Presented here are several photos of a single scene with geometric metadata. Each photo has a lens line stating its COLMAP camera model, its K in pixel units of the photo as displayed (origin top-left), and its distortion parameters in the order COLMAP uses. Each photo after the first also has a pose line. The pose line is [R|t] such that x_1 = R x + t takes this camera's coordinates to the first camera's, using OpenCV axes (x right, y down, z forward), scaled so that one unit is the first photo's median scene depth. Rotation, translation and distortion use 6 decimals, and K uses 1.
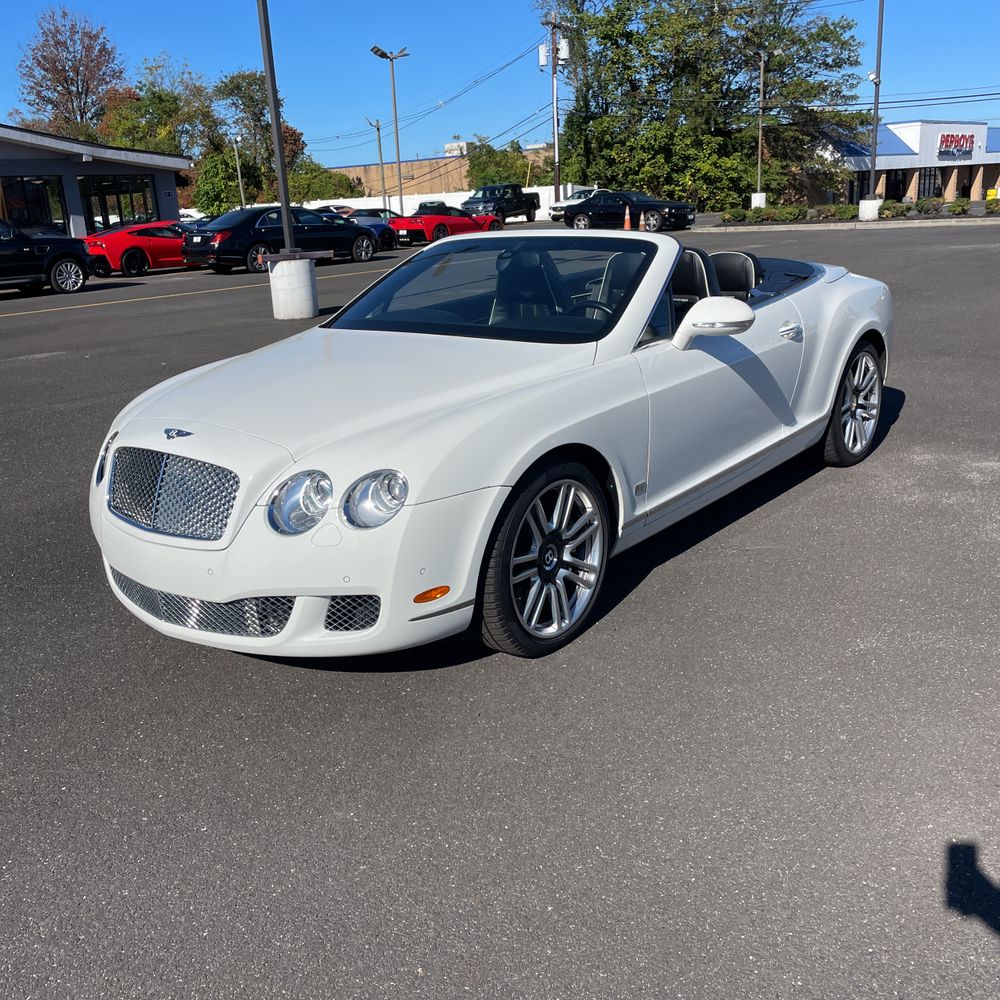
lens RADIAL K [[1006.2, 0, 493.0], [0, 1006.2, 499.4], [0, 0, 1]] dist [0.102004, -0.138513]
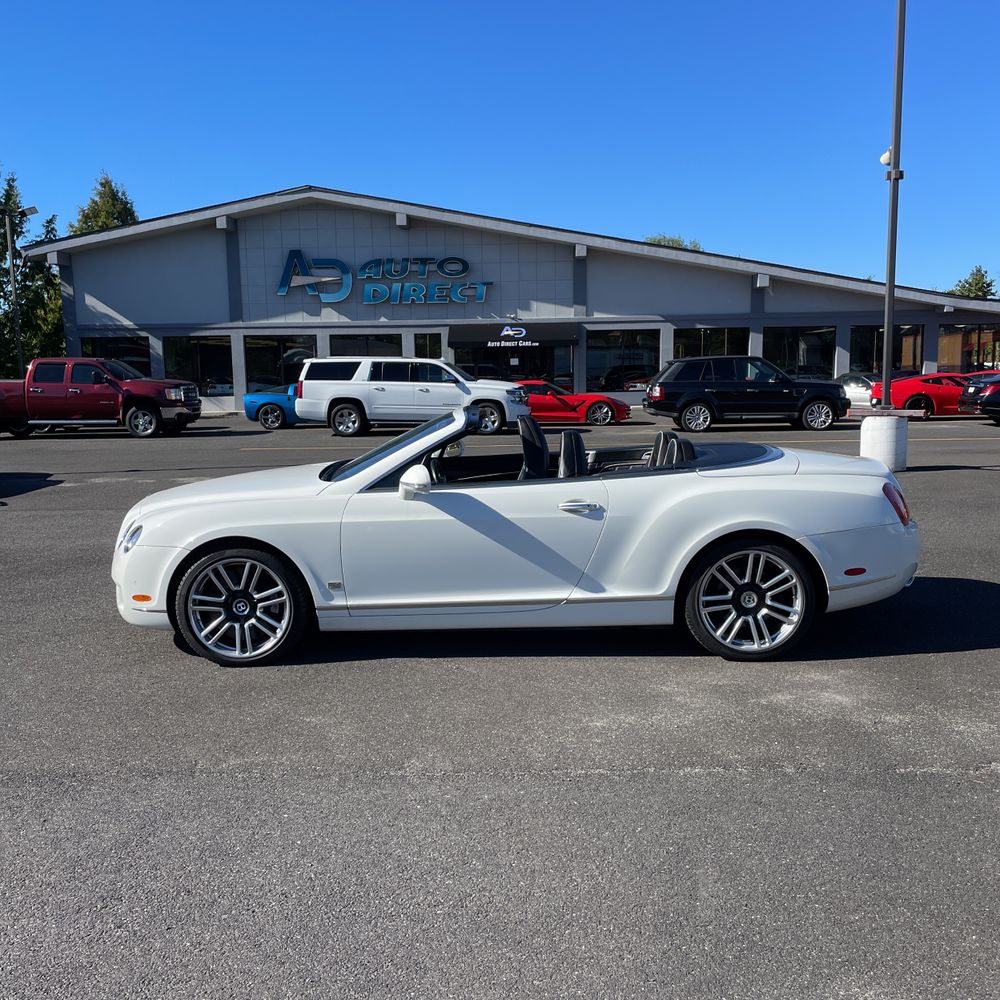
lens RADIAL K [[1012.5, 0, 498.6], [0, 1012.5, 475.3], [0, 0, 1]] dist [0.157116, -0.324890]
pose [[0.610669, 0.127858, -0.781496, 0.168436], [-0.244282, 0.969165, -0.032323, -0.020863], [0.753266, 0.210644, 0.623073, 0.028706]]
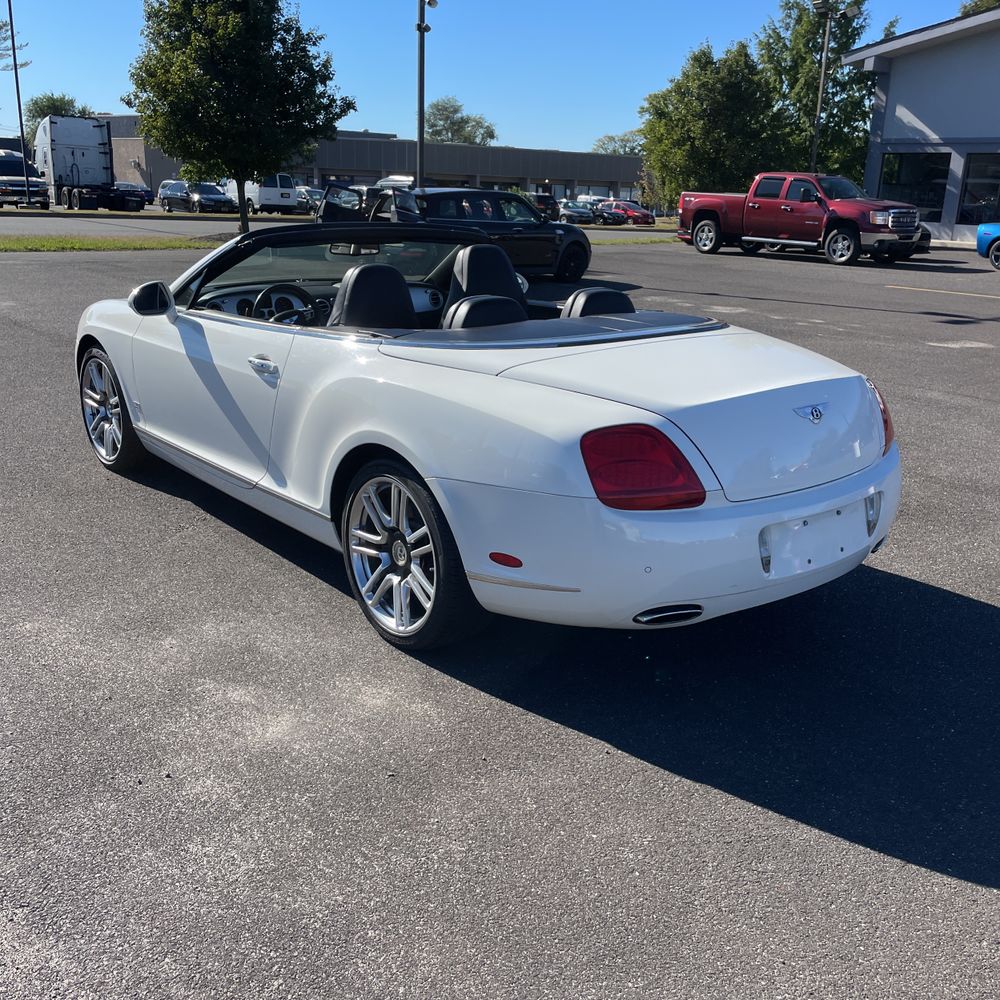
lens RADIAL K [[1020.3, 0, 517.9], [0, 1020.3, 498.4], [0, 0, 1]] dist [0.083105, -0.122344]
pose [[-0.182779, 0.335746, -0.924049, 0.160396], [-0.307612, 0.873163, 0.378103, -0.068037], [0.933792, 0.353358, -0.056317, 0.189898]]
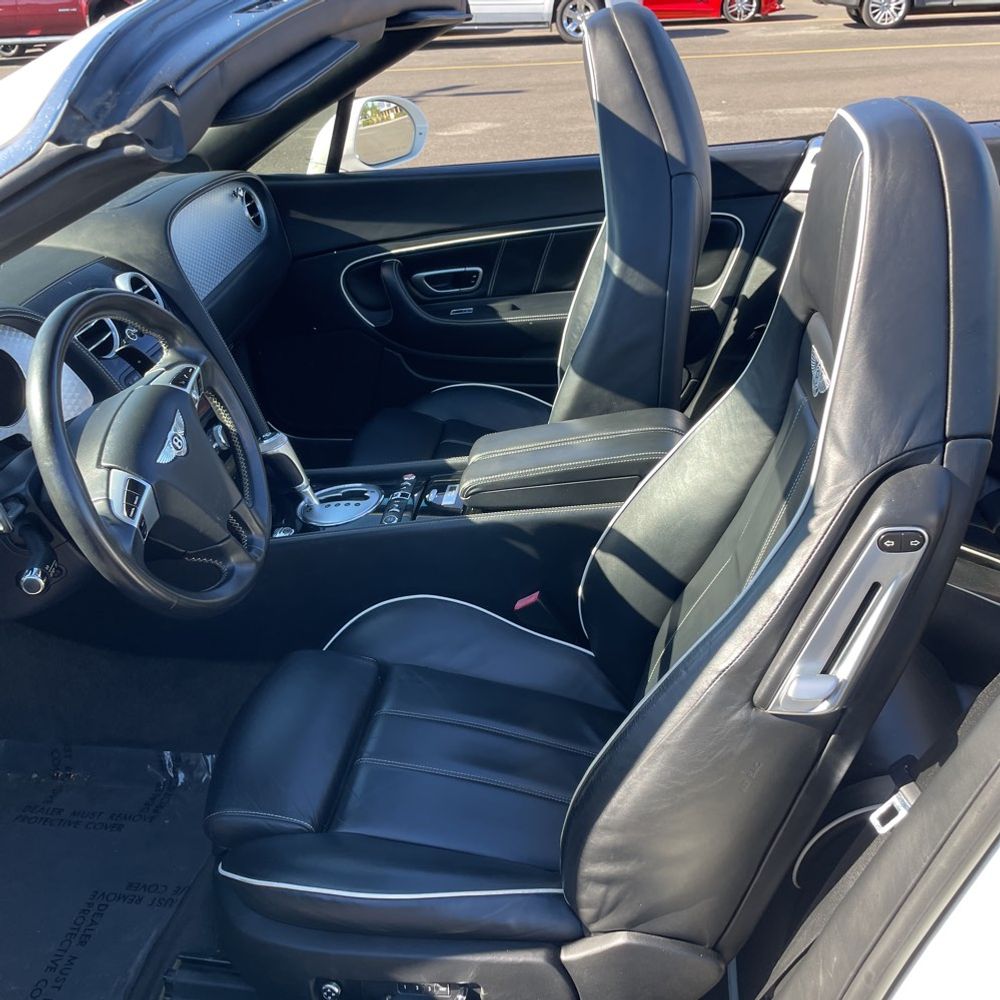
lens RADIAL K [[1020.3, 0, 517.9], [0, 1020.3, 498.4], [0, 0, 1]] dist [0.083105, -0.122344]
pose [[0.550264, 0.412368, -0.726059, 0.048133], [-0.222299, 0.910508, 0.348651, -0.035837], [0.804856, -0.030448, 0.592689, 0.128185]]
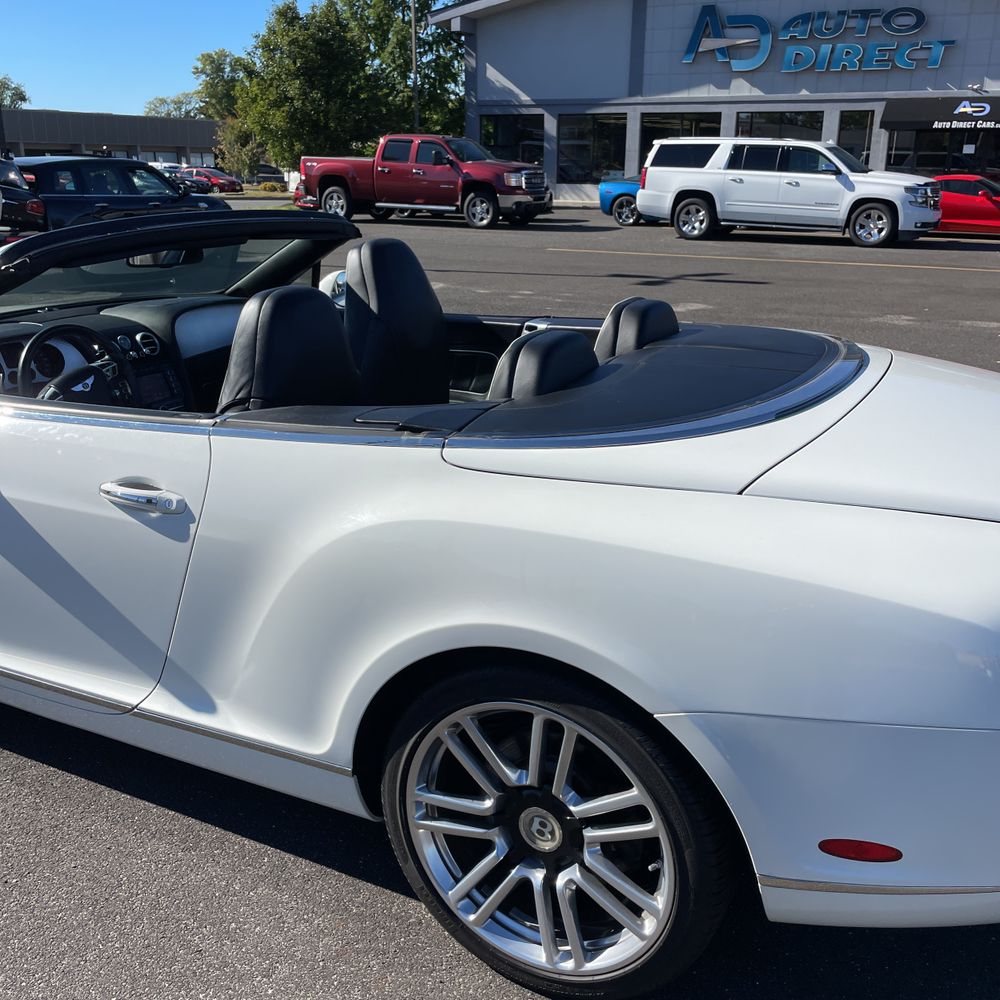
lens RADIAL K [[1018.1, 0, 520.2], [0, 1018.1, 484.9], [0, 0, 1]] dist [0.091939, -0.130249]
pose [[0.218704, 0.351238, -0.910385, 0.109145], [-0.303336, 0.911219, 0.278689, -0.051517], [0.927446, 0.215202, 0.305830, 0.149526]]
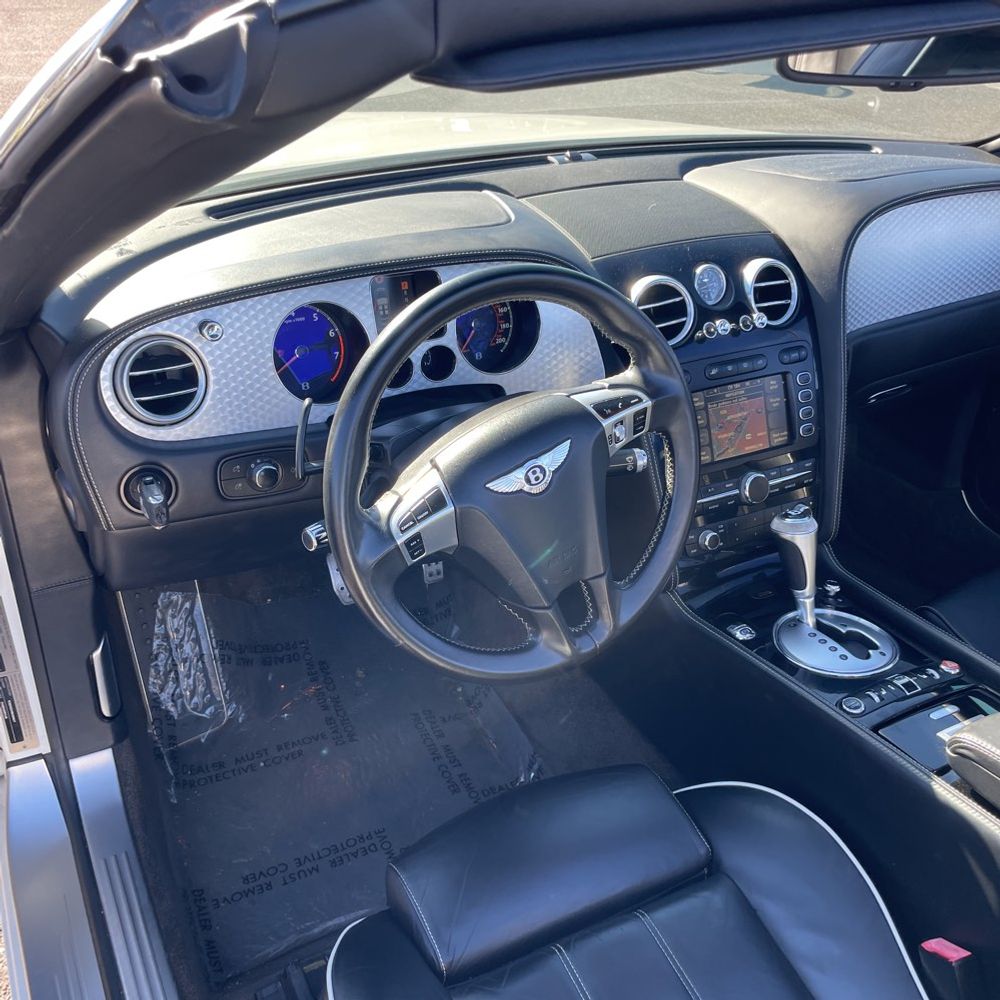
lens RADIAL K [[1045.4, 0, 505.2], [0, 1045.4, 490.1], [0, 0, 1]] dist [0.080249, -0.087334]
pose [[-0.382103, 0.497781, -0.778596, 0.038083], [-0.290585, 0.735071, 0.612561, -0.039814], [0.877244, 0.460310, -0.136225, 0.143307]]
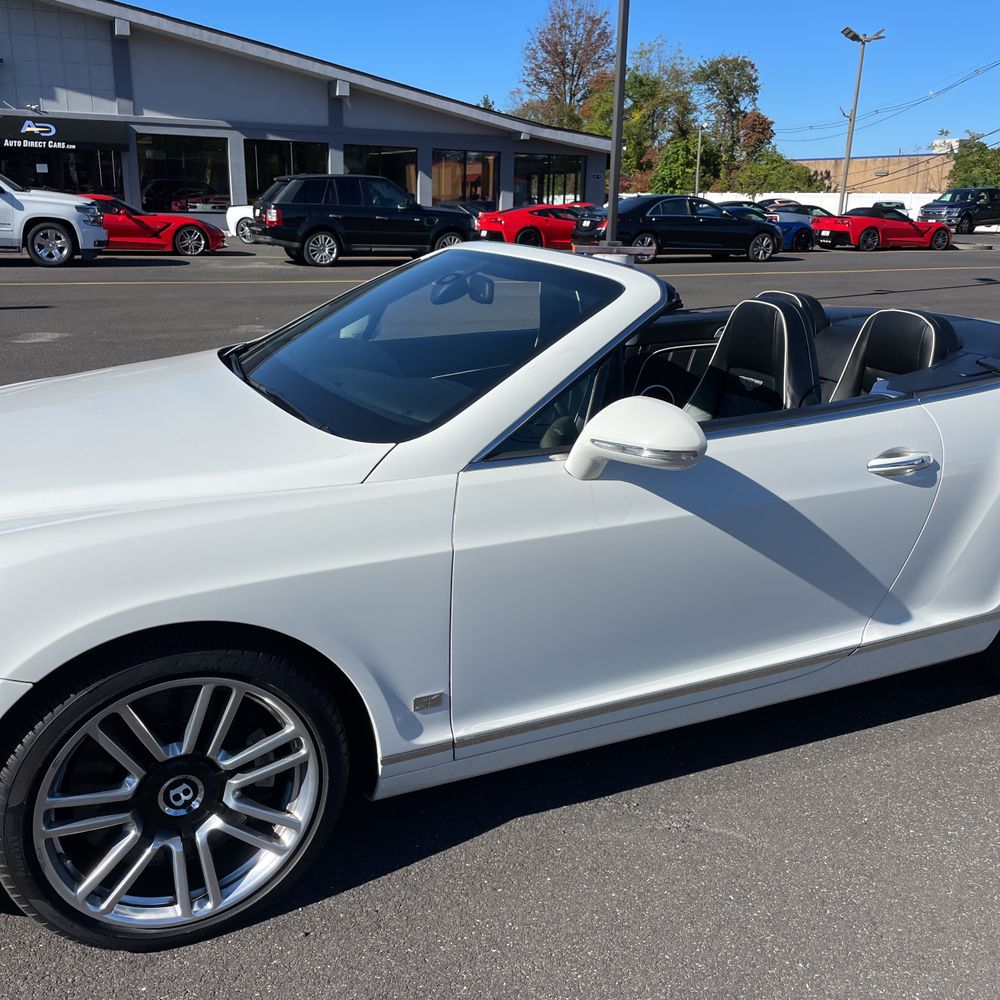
lens RADIAL K [[1006.2, 0, 493.0], [0, 1006.2, 499.4], [0, 0, 1]] dist [0.102004, -0.138513]
pose [[0.899055, 0.195312, -0.391858, 0.046254], [-0.191373, 0.980268, 0.049516, -0.019463], [0.393797, 0.030473, 0.918692, 0.057022]]
